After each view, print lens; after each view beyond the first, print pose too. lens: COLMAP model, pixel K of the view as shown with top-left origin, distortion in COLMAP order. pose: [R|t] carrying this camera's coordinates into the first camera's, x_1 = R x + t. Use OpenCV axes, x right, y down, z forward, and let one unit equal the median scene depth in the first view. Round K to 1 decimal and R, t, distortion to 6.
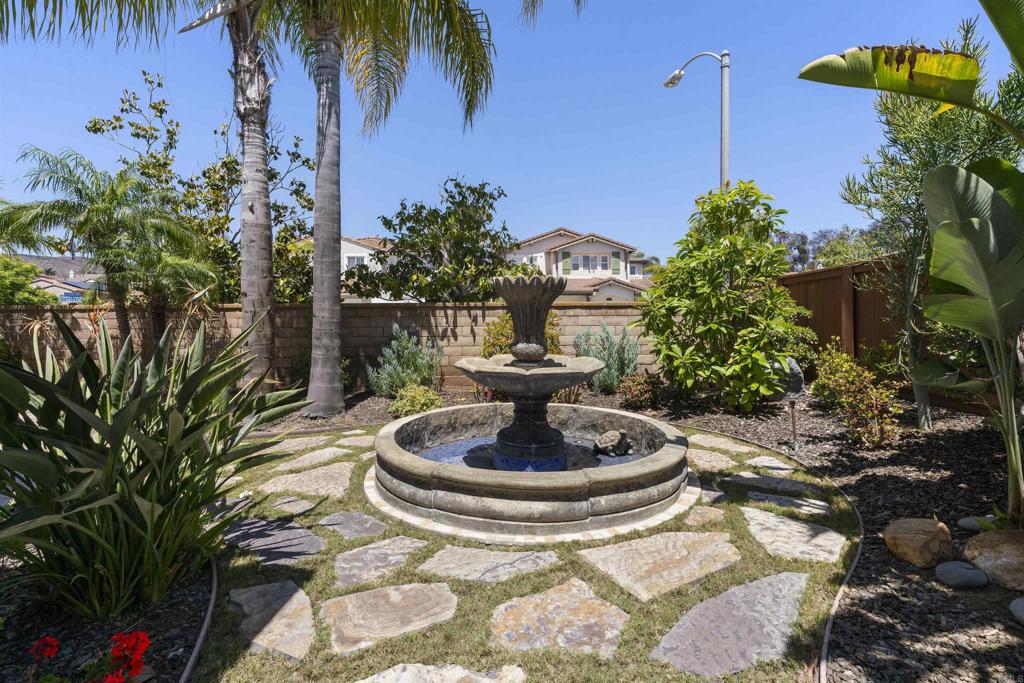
lens RADIAL K [[464.0, 0, 521.2], [0, 464.0, 315.4], [0, 0, 1]] dist [-0.006422, 0.004856]
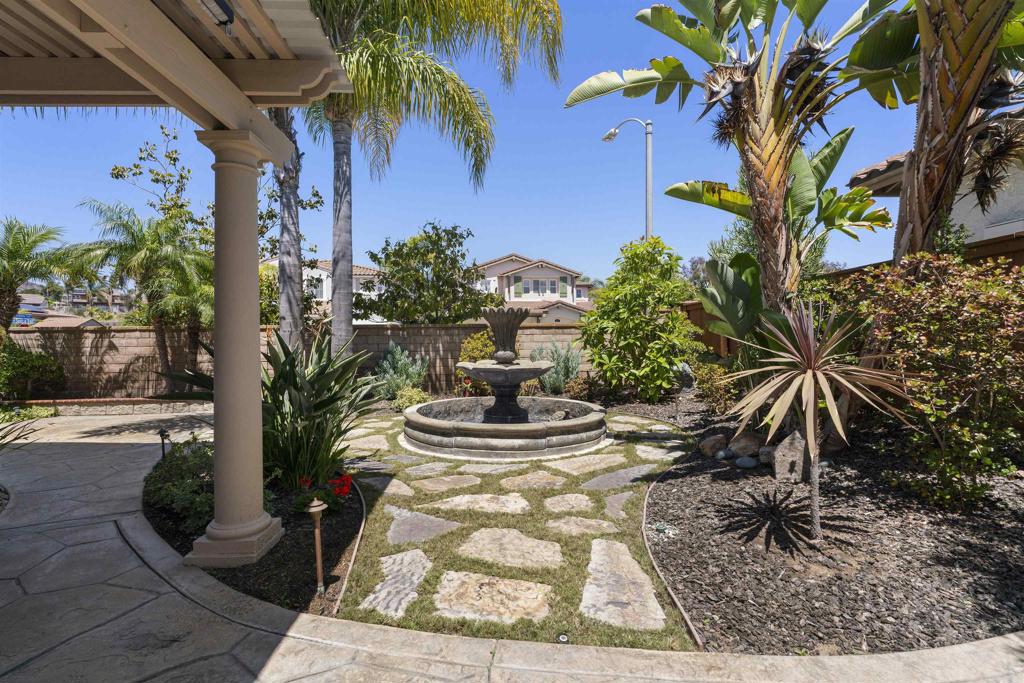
lens RADIAL K [[464.0, 0, 516.0], [0, 464.0, 337.2], [0, 0, 1]] dist [-0.006422, 0.004856]
pose [[0.995189, -0.004857, 0.097858, -0.062980], [0.004679, 0.999987, 0.002051, 0.007520], [-0.097867, -0.001583, 0.995198, -0.334361]]
